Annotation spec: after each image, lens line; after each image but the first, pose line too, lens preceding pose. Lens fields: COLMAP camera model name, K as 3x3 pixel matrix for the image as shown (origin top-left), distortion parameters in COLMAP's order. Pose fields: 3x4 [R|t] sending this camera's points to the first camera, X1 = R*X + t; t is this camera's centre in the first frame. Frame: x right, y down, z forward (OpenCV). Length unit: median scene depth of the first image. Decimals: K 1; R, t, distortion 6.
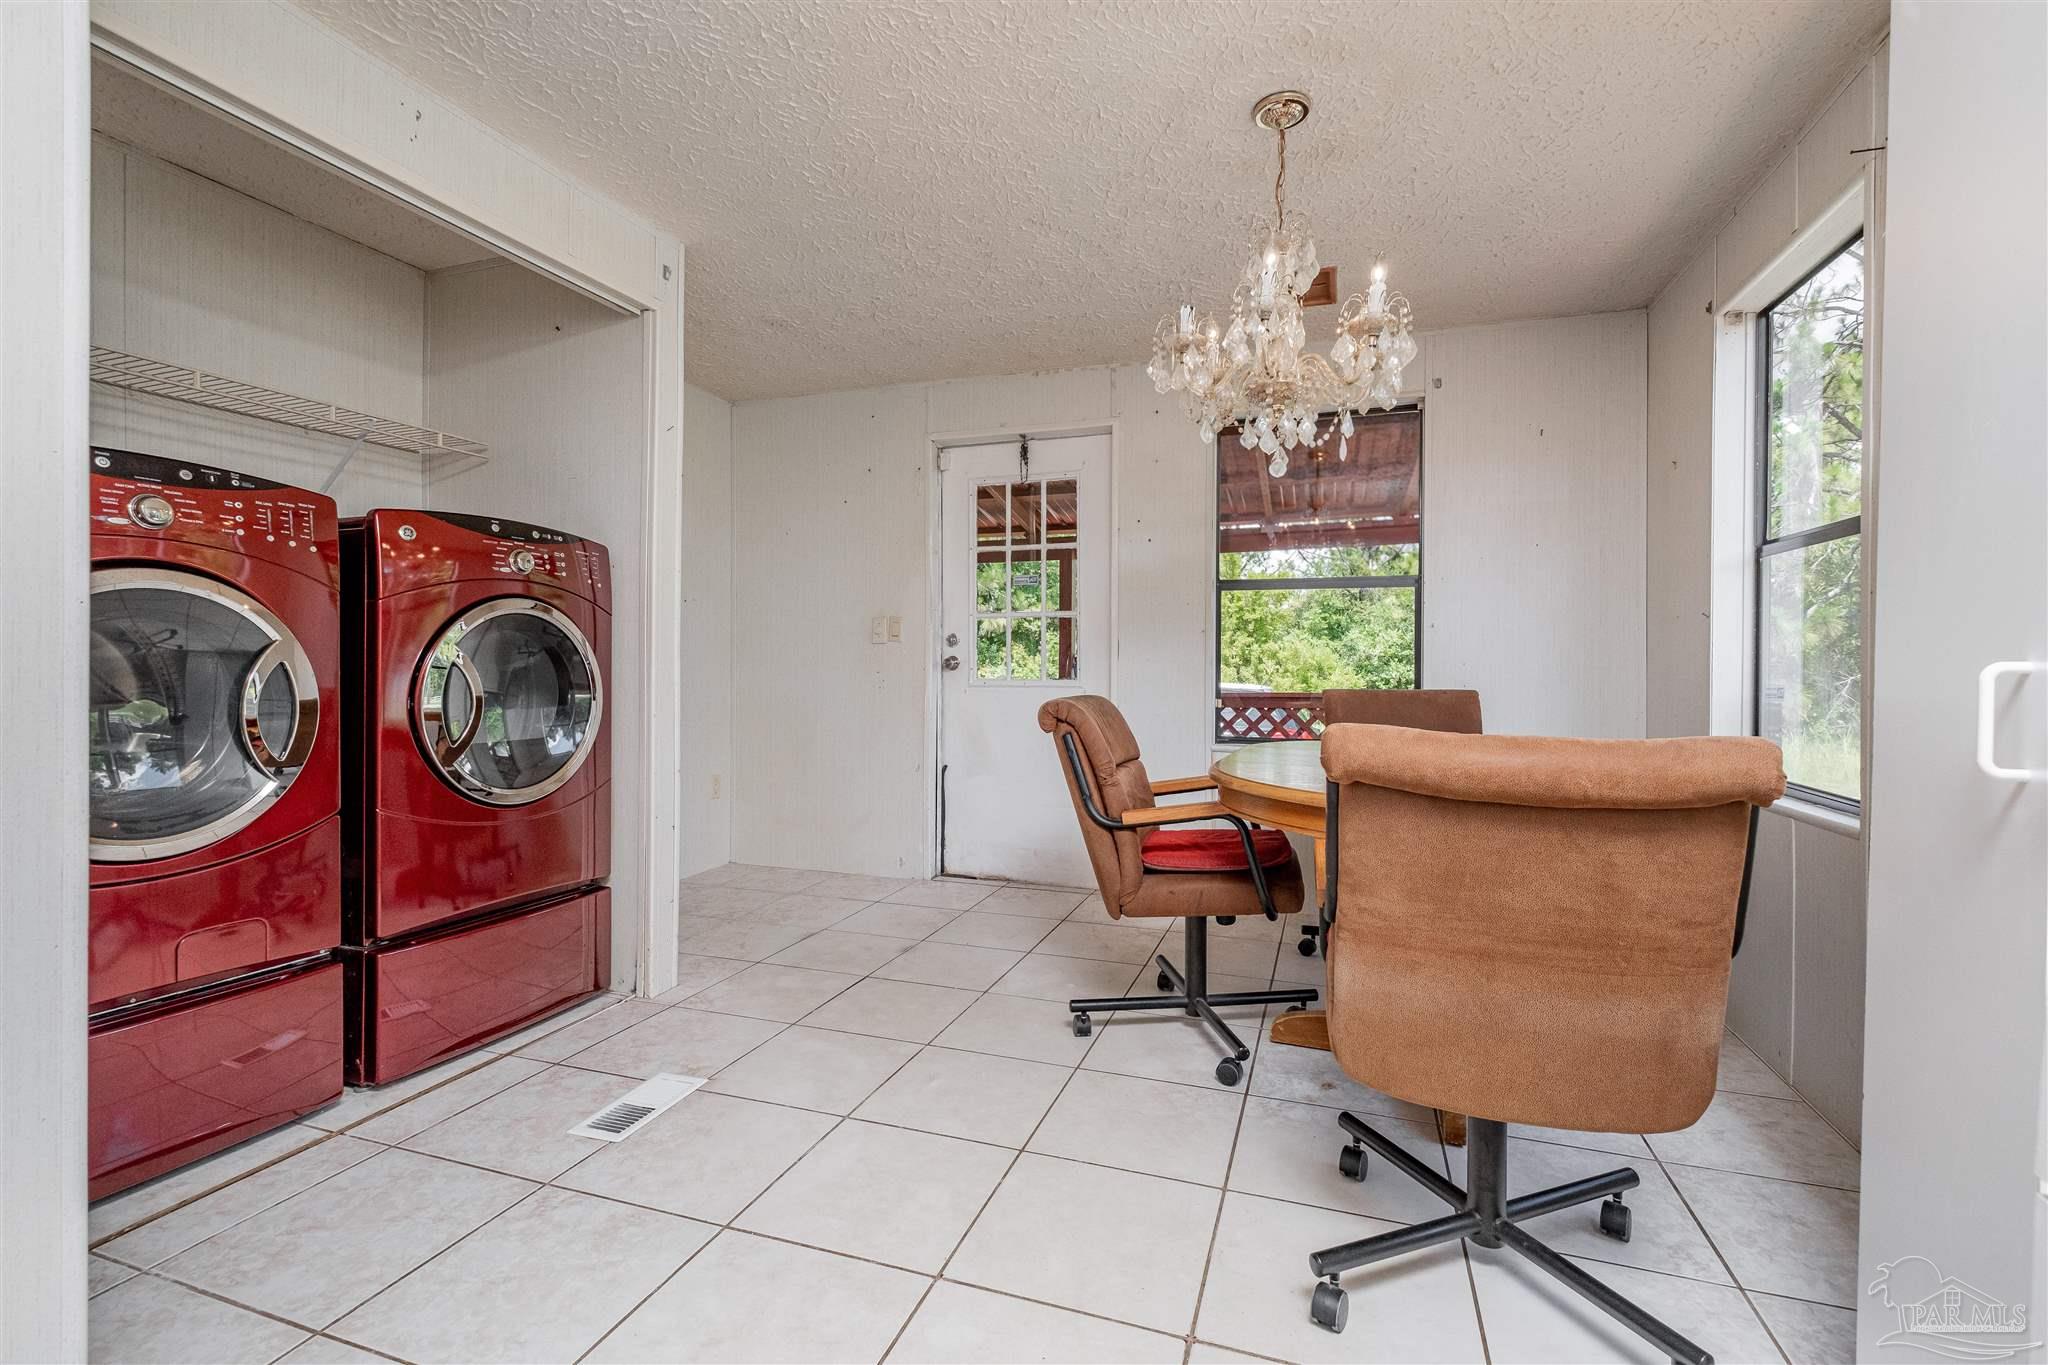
lens RADIAL K [[894.0, 0, 1035.1], [0, 894.0, 670.8], [0, 0, 1]] dist [0.013789, -0.011066]
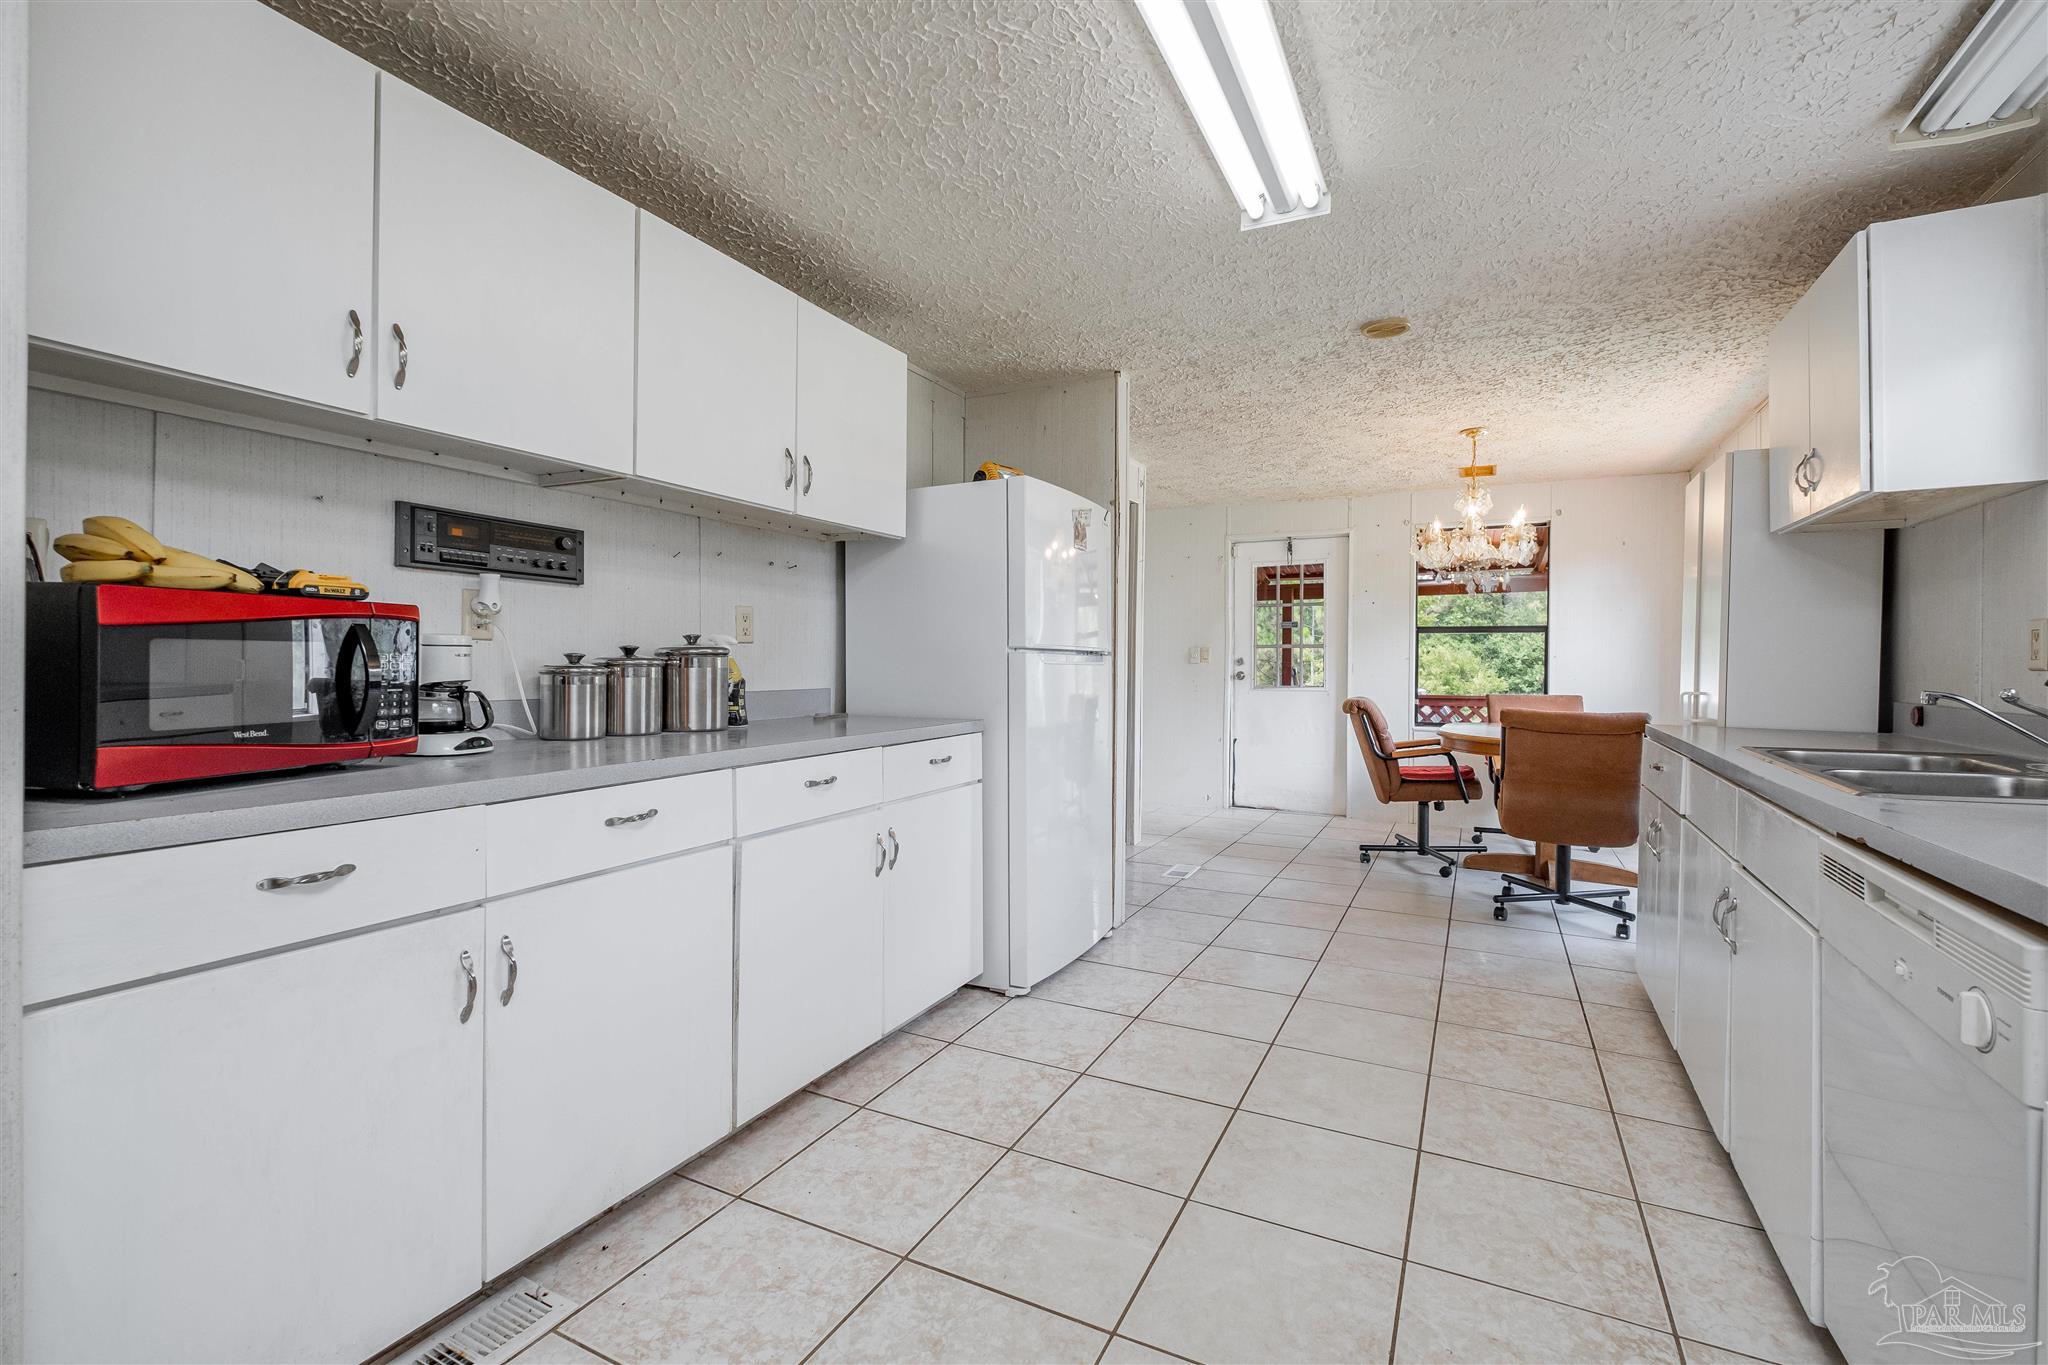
lens RADIAL K [[894.0, 0, 1035.1], [0, 894.0, 670.8], [0, 0, 1]] dist [0.013789, -0.011066]
pose [[0.991395, 0.004245, -0.130835, -0.249586], [-0.004060, 0.999990, 0.001679, -0.018892], [0.130841, -0.001134, 0.991403, -0.656290]]
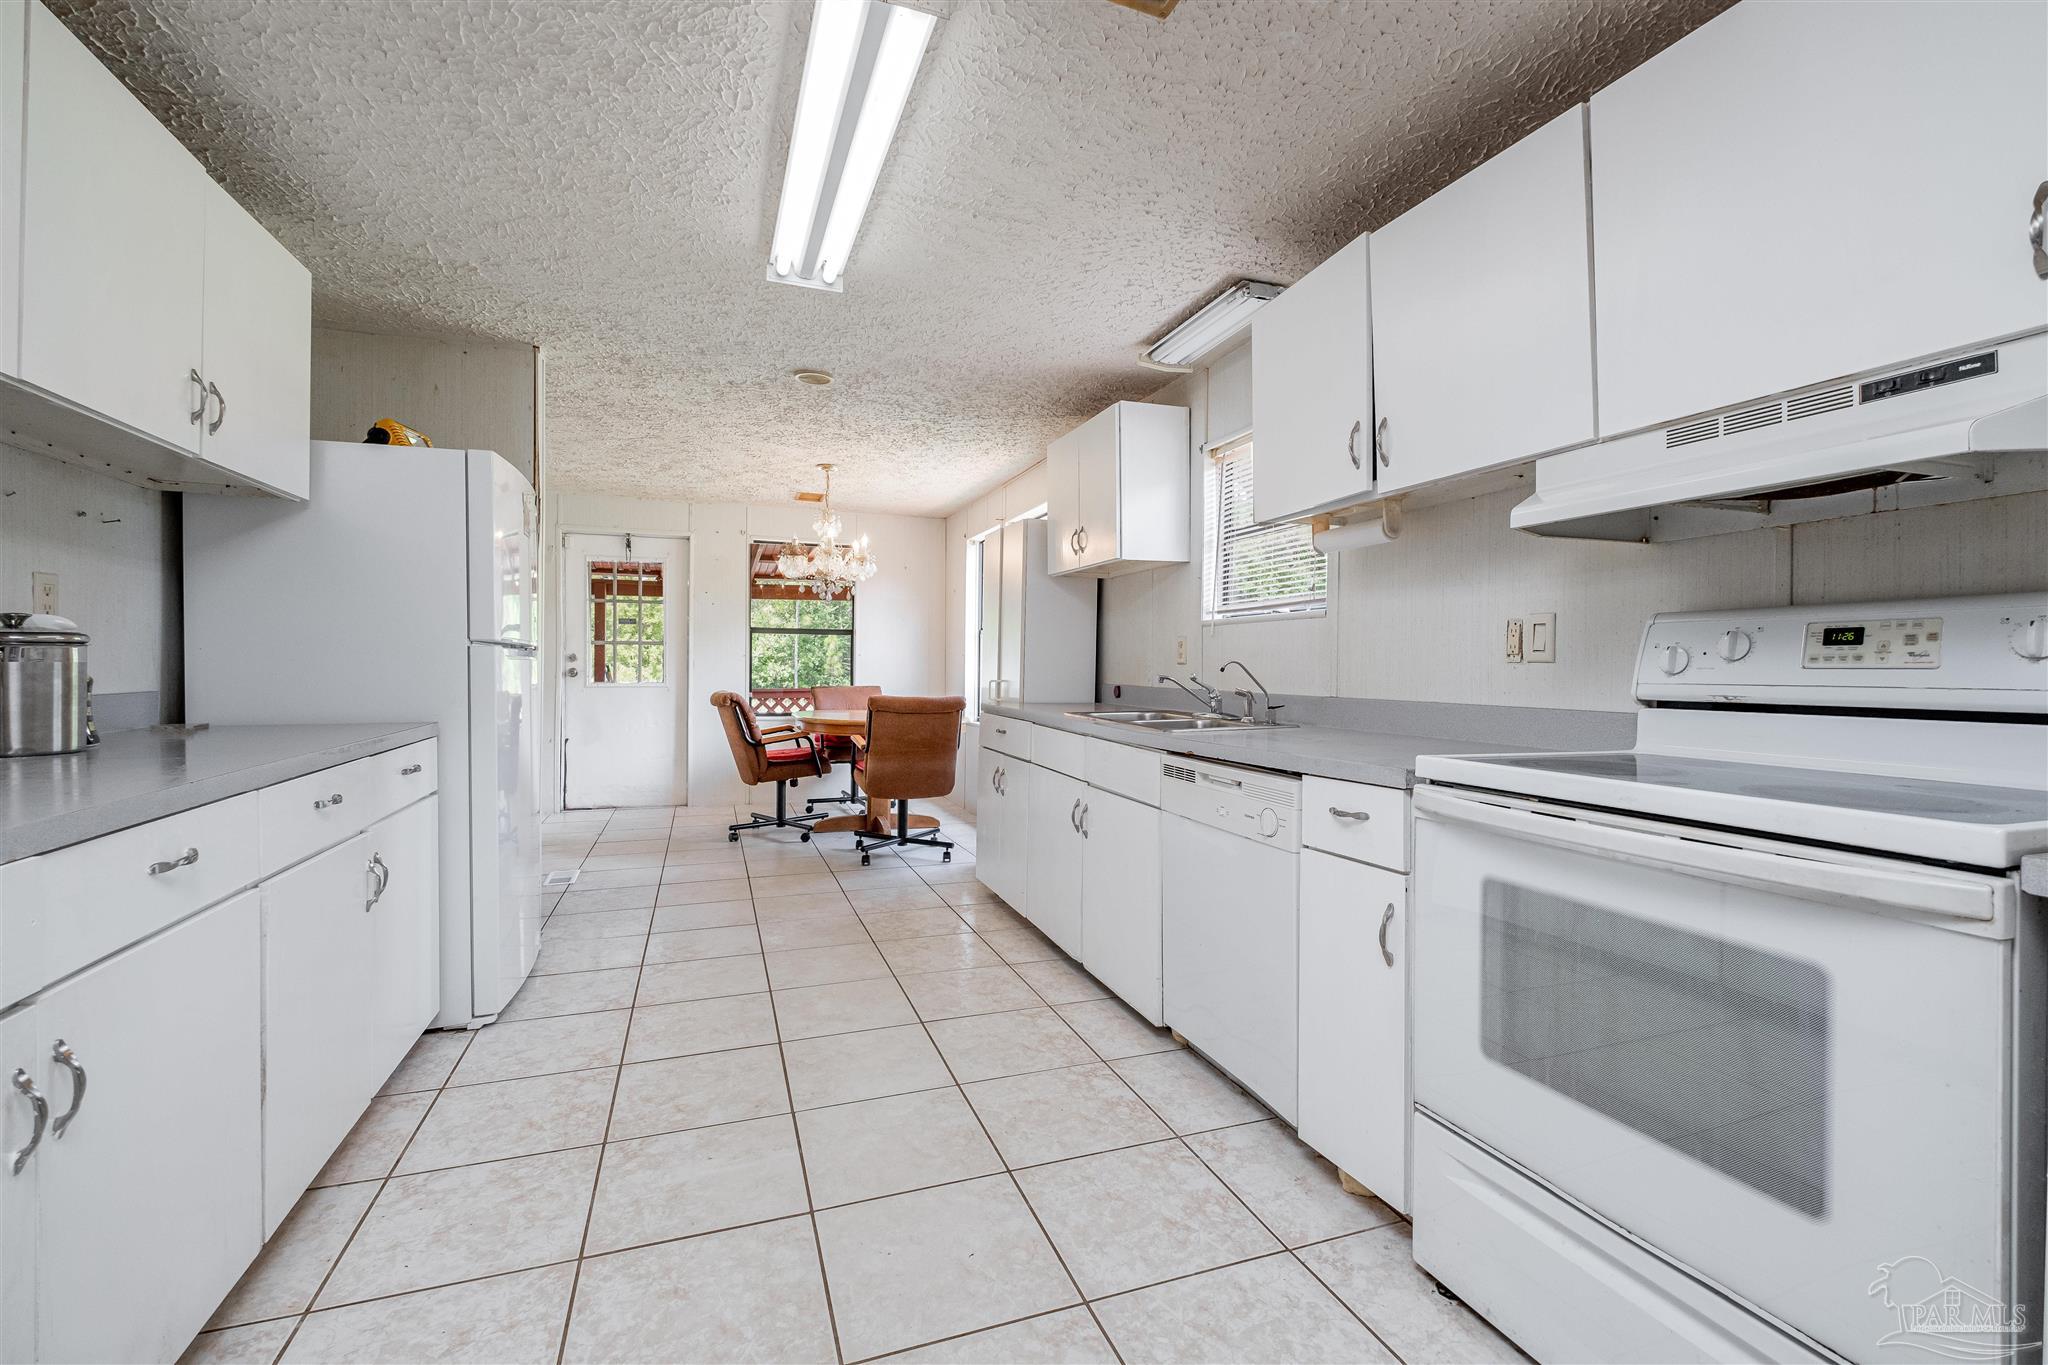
lens RADIAL K [[886.6, 0, 1030.2], [0, 886.6, 672.9], [0, 0, 1]] dist [0.013289, -0.010395]
pose [[0.774408, -0.003255, 0.632679, -0.453798], [-0.000181, 0.999986, 0.005367, -0.016380], [-0.632687, -0.004271, 0.774396, -0.695629]]
